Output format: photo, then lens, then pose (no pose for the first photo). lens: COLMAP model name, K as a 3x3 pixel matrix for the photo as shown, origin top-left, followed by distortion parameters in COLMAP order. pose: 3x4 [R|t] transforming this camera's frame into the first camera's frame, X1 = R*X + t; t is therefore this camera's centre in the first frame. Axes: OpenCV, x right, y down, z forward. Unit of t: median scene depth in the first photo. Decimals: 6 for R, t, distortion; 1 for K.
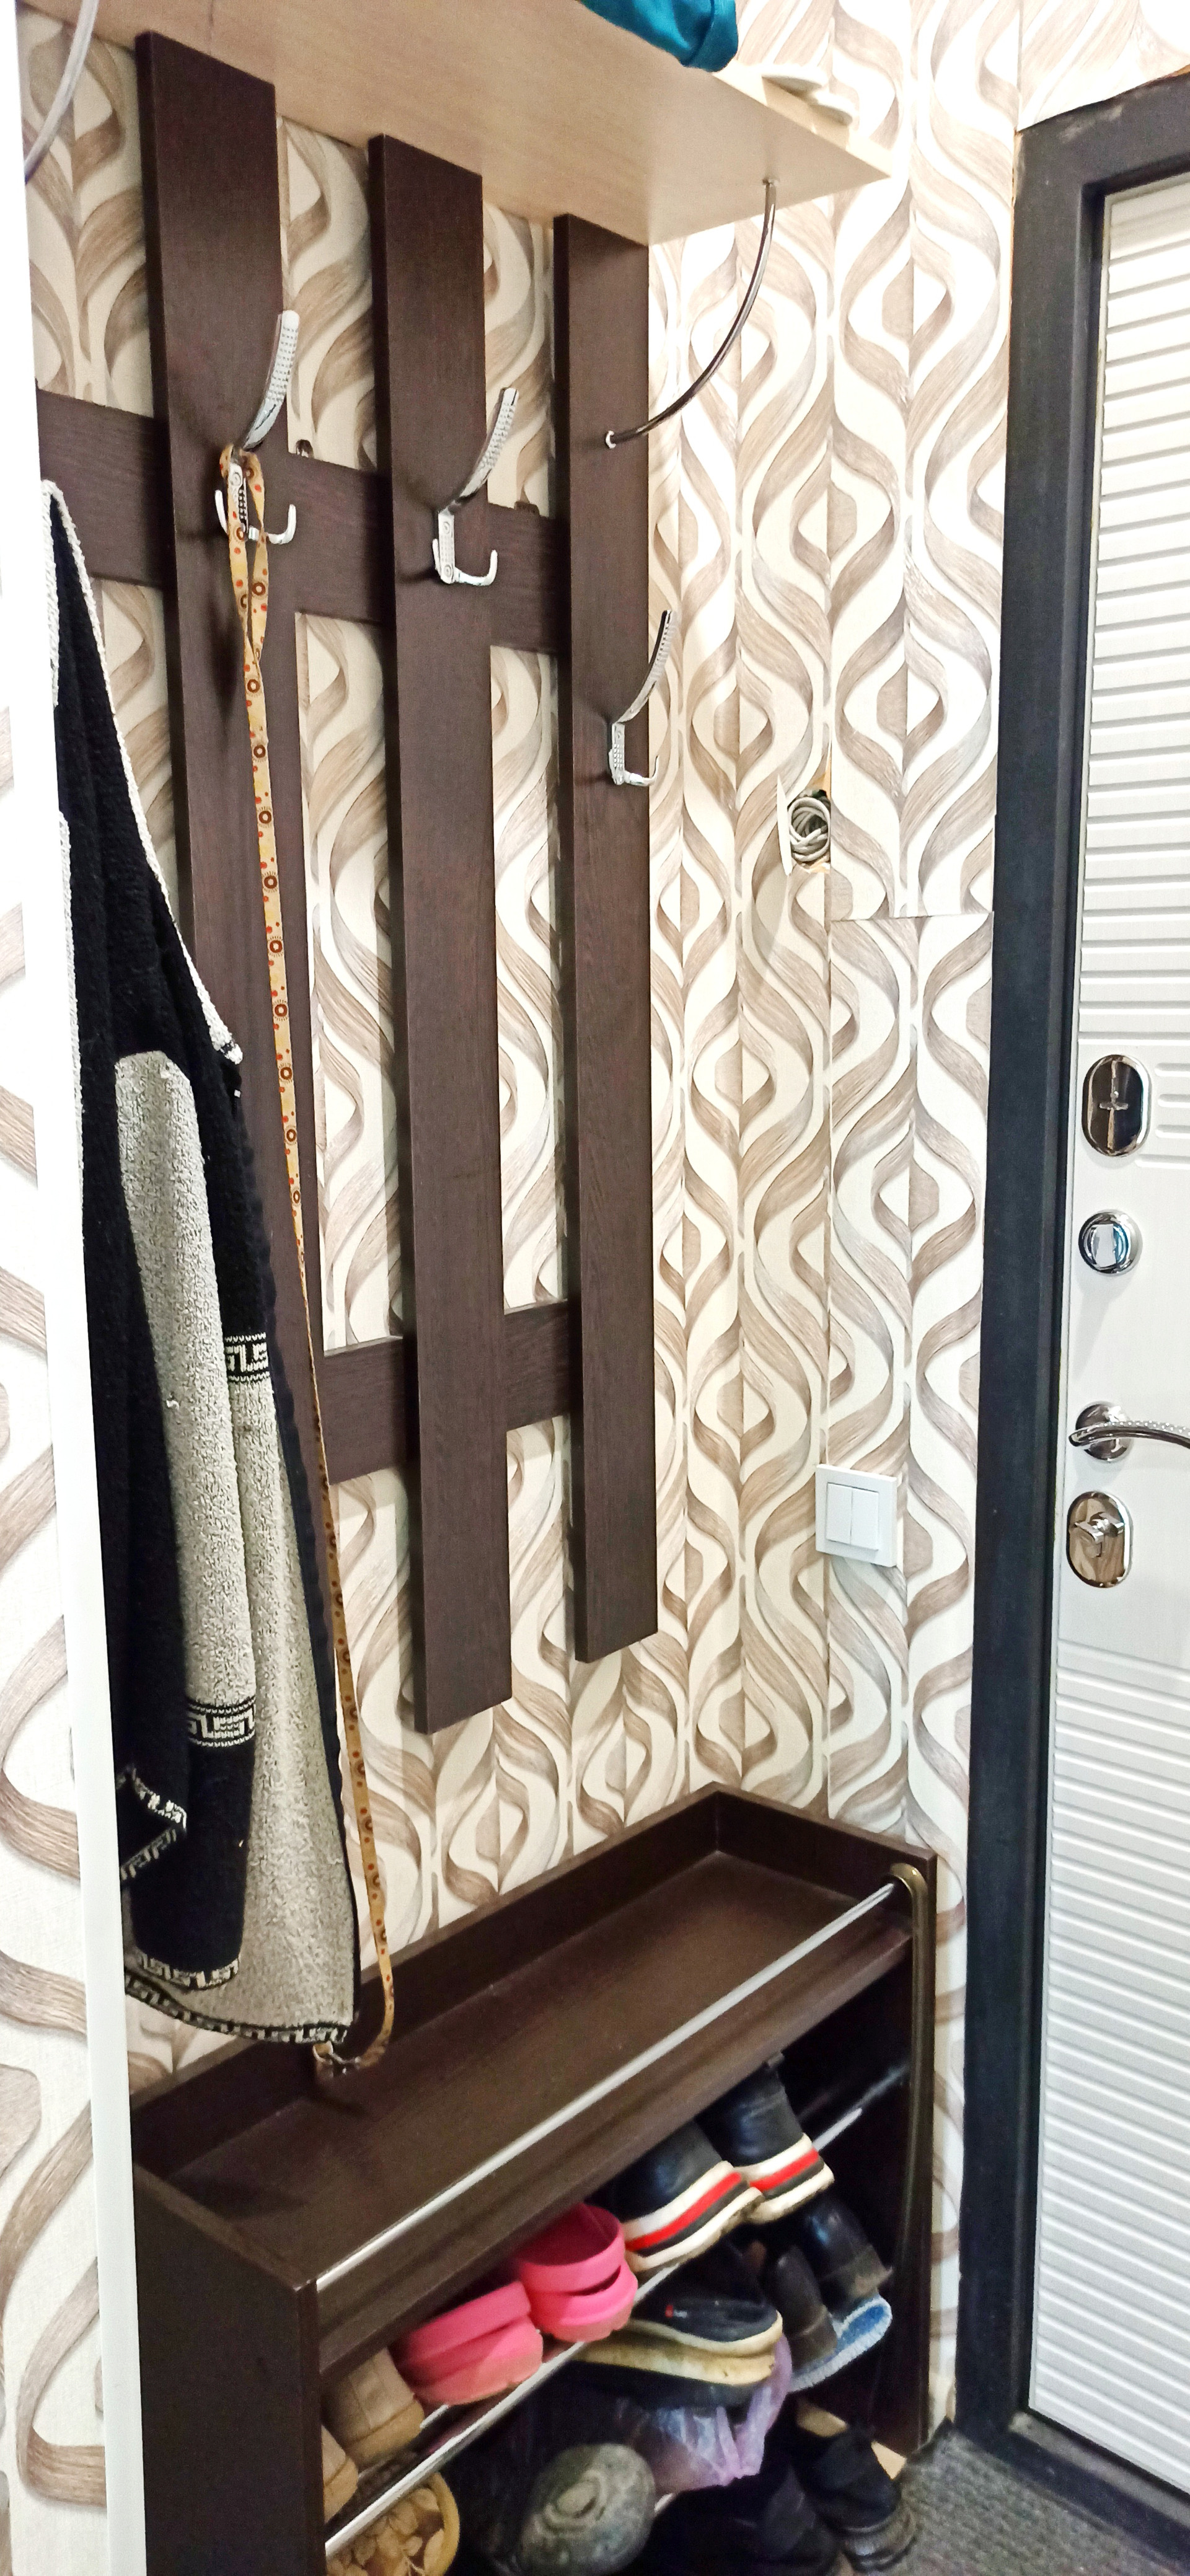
lens RADIAL K [[1906.0, 0, 590.4], [0, 1906.0, 1287.1], [0, 0, 1]] dist [0.035812, -0.030309]
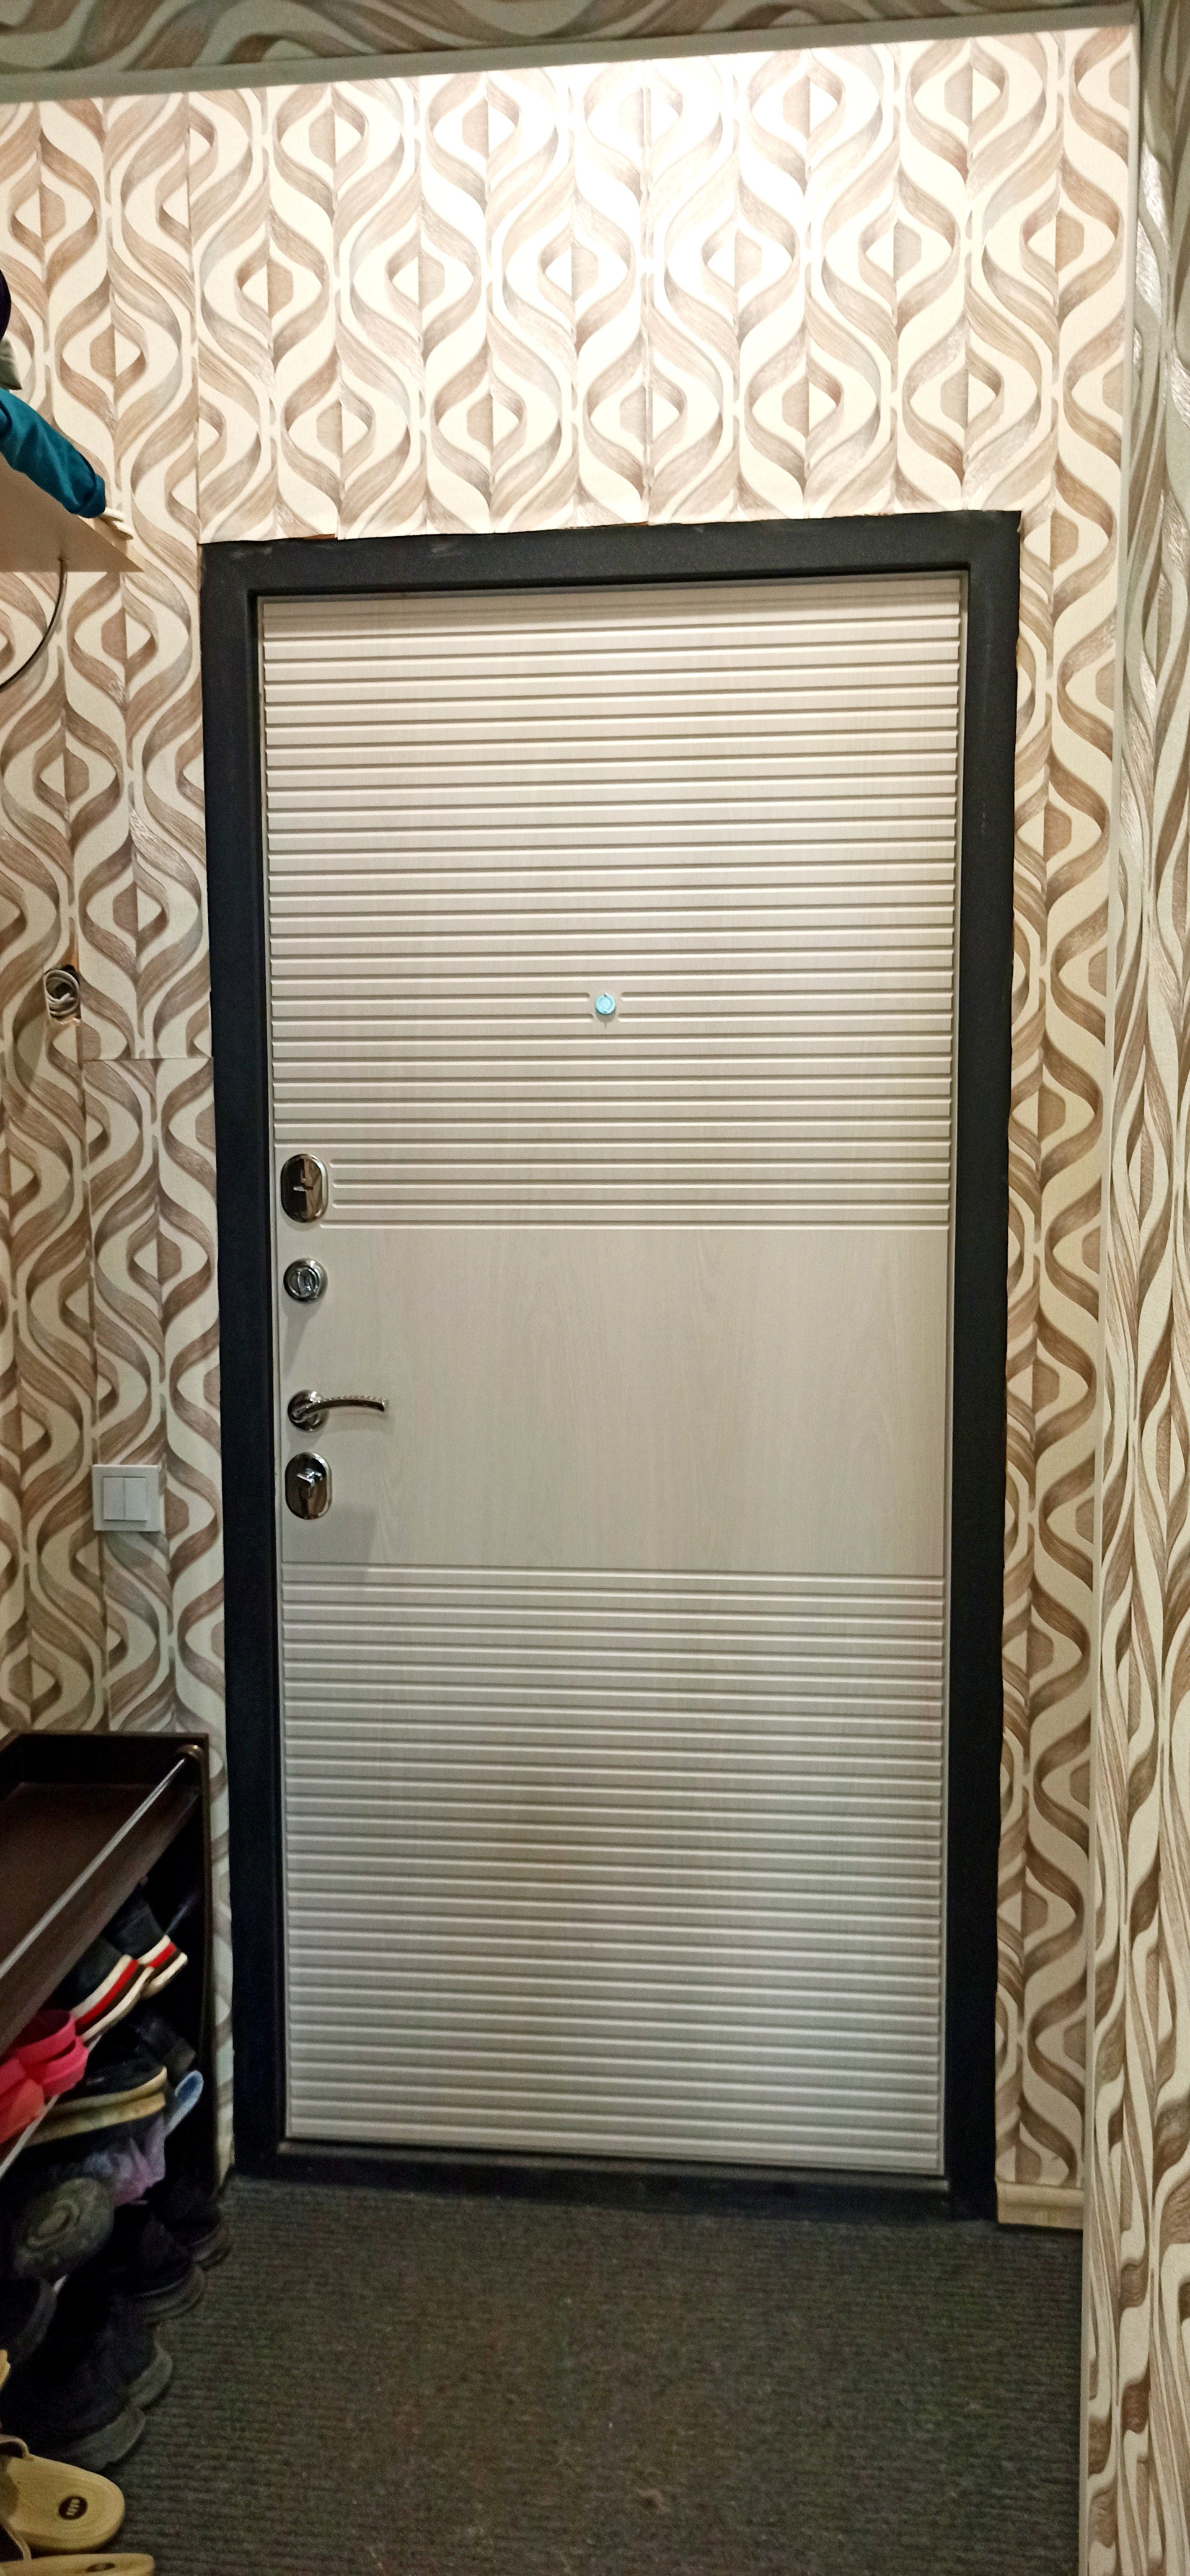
lens RADIAL K [[1906.0, 0, 590.7], [0, 1906.0, 1288.5], [0, 0, 1]] dist [0.035812, -0.030309]
pose [[0.816400, -0.052467, 0.575099, -0.377824], [0.089637, 0.995307, -0.036445, 0.053450], [-0.570488, 0.081304, 0.817272, -0.314832]]
